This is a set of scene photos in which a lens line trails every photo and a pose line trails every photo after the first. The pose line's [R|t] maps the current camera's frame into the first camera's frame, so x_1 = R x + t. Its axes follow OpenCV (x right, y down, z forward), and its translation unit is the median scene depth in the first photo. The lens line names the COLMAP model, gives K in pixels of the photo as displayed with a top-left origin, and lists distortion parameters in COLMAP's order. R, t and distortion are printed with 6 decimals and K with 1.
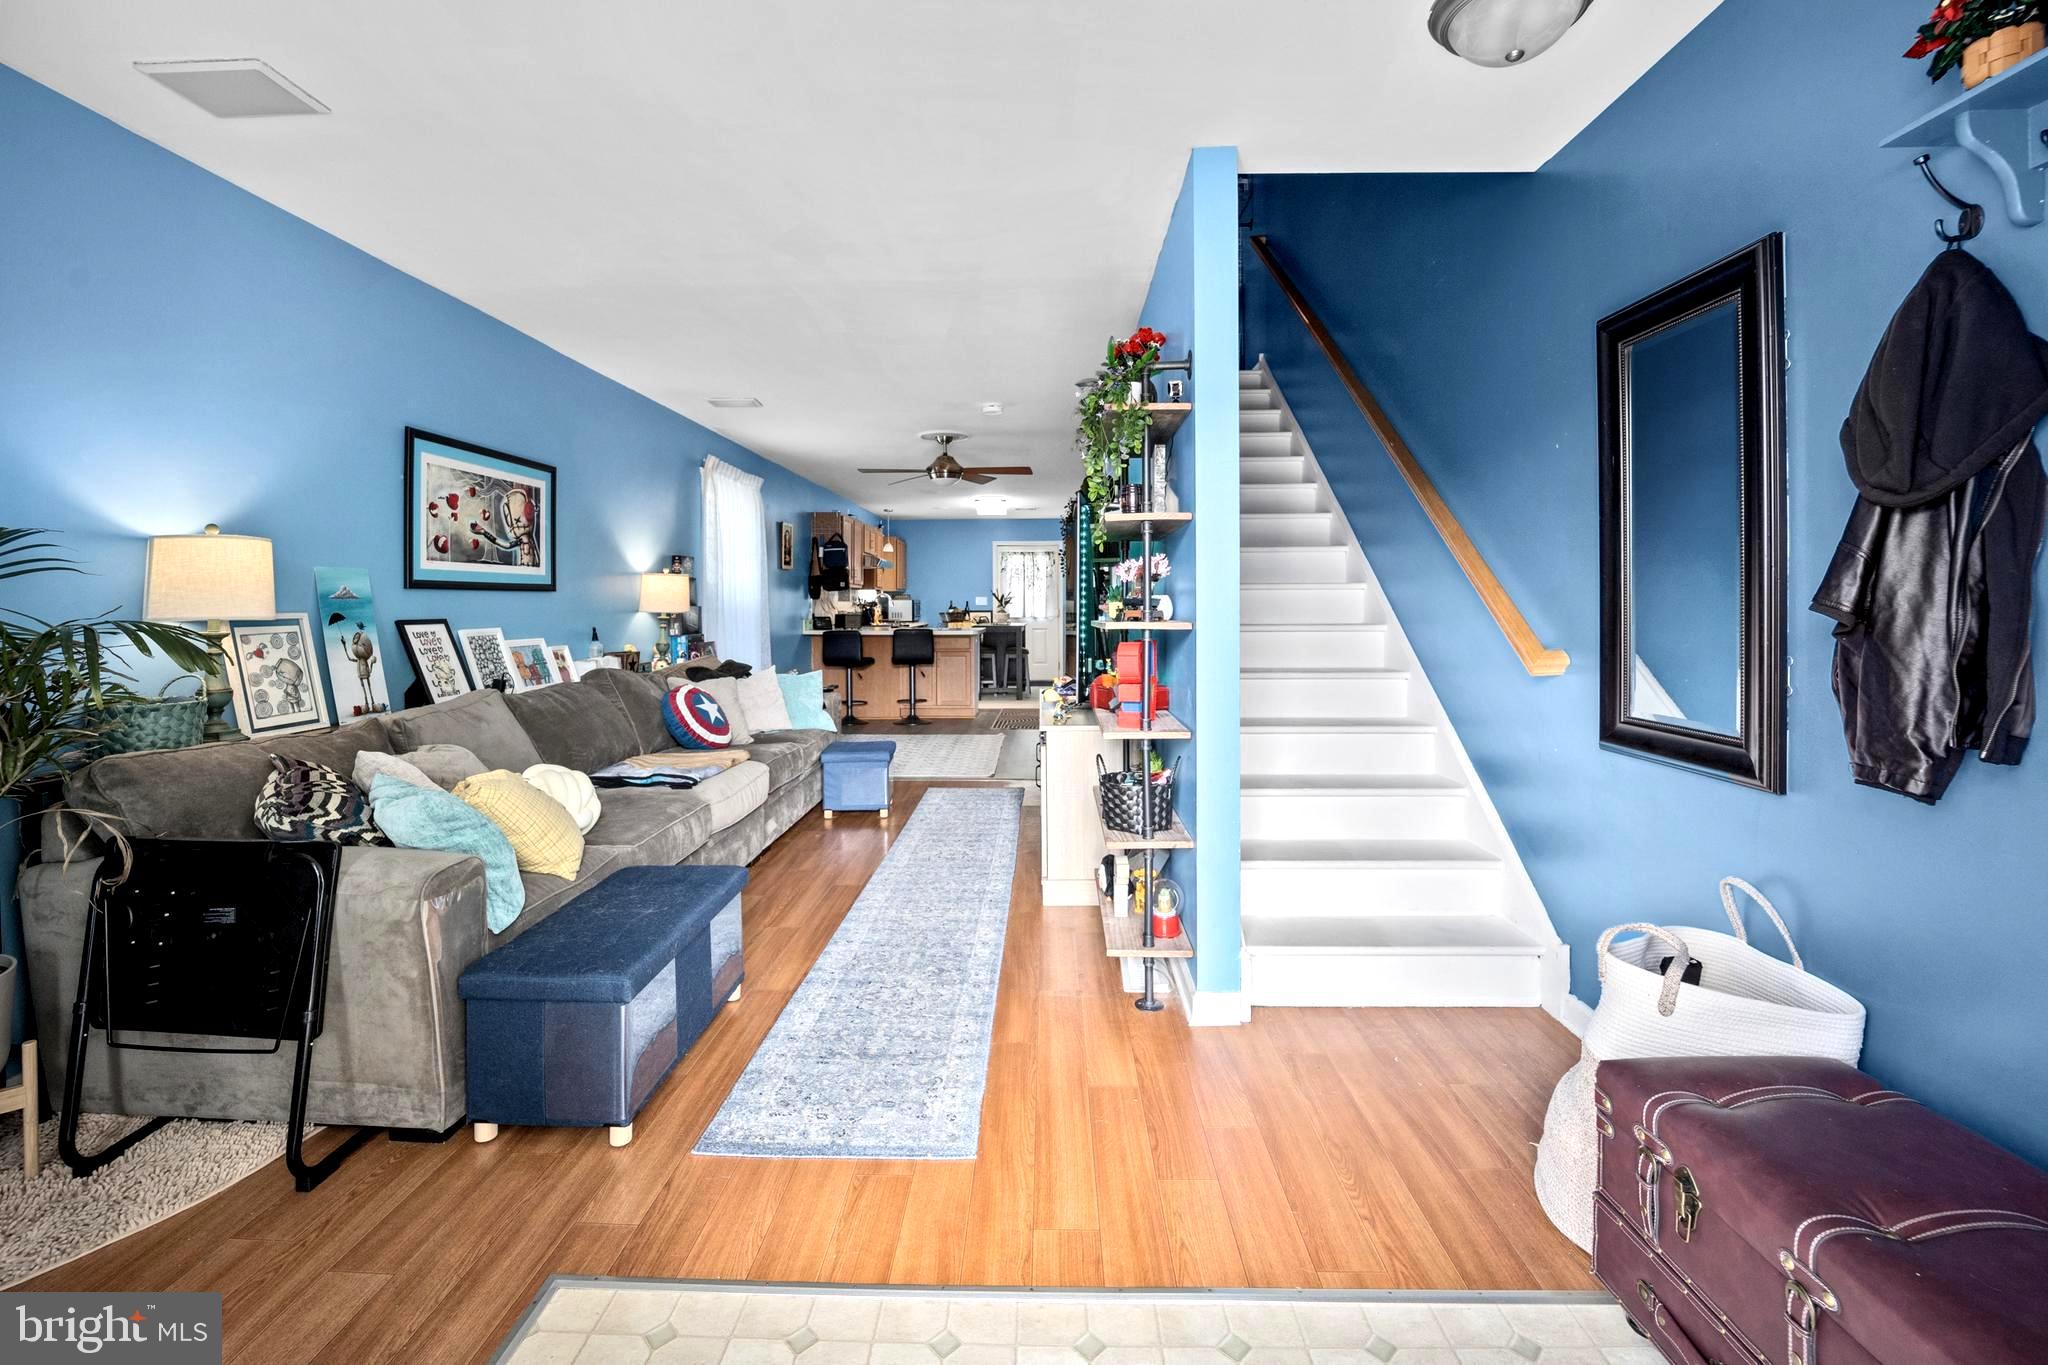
lens RADIAL K [[841.0, 0, 1025.0], [0, 841.0, 603.0], [0, 0, 1]] dist [0.001157, 0.000216]
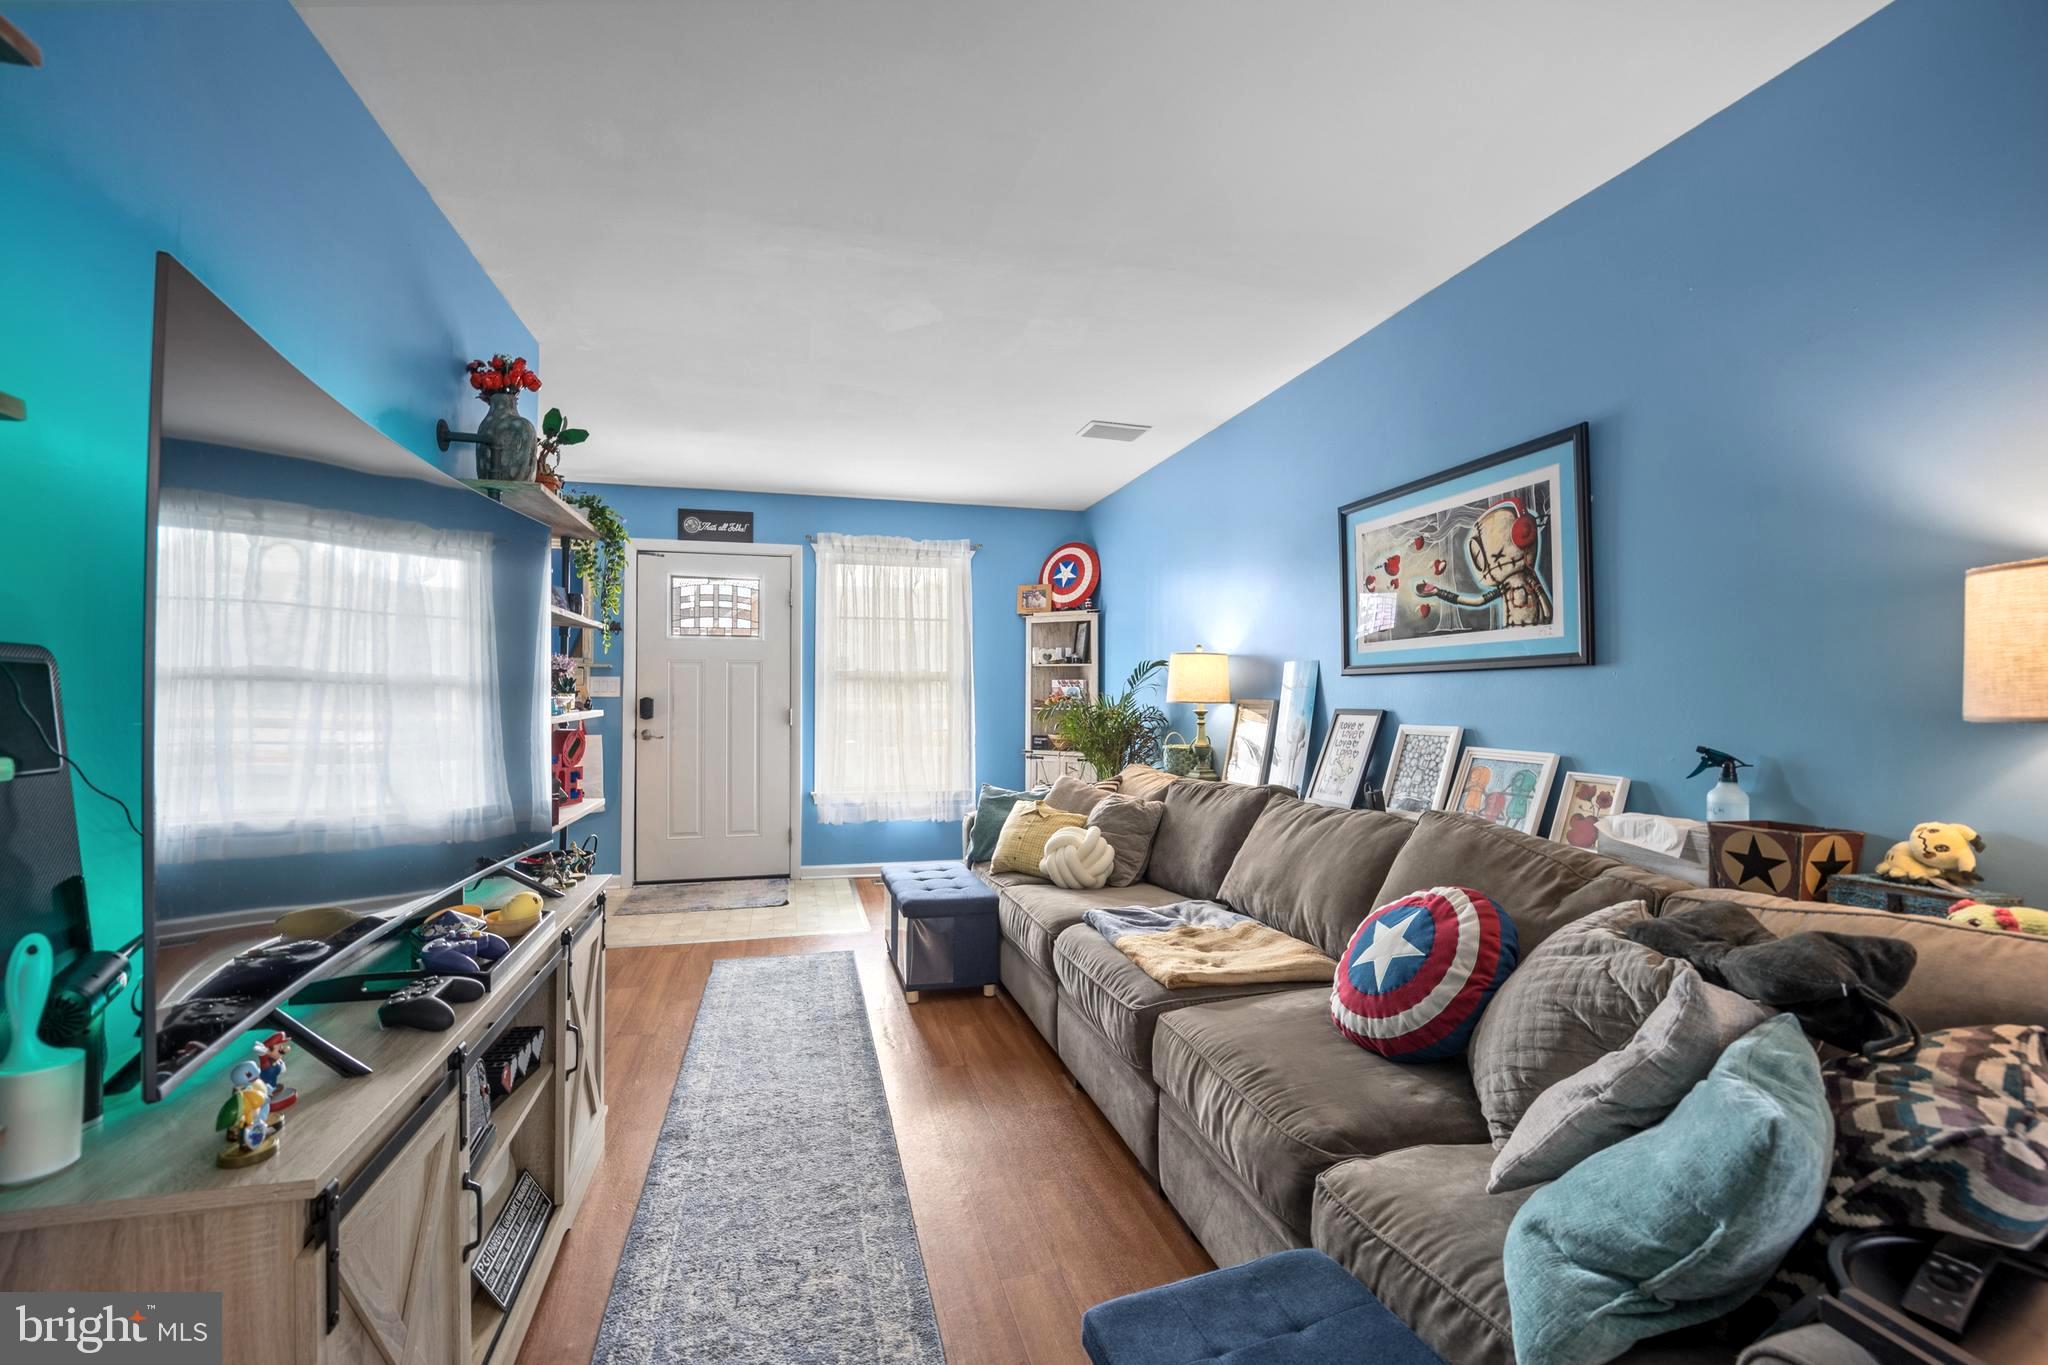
lens RADIAL K [[841.0, 0, 1015.9], [0, 841.0, 685.9], [0, 0, 1]] dist [0.001157, 0.000216]
pose [[-0.960762, 0.005017, -0.277330, -0.093090], [0.008075, 0.999919, -0.009883, 0.000719], [0.277258, -0.011734, -0.960724, 1.519308]]
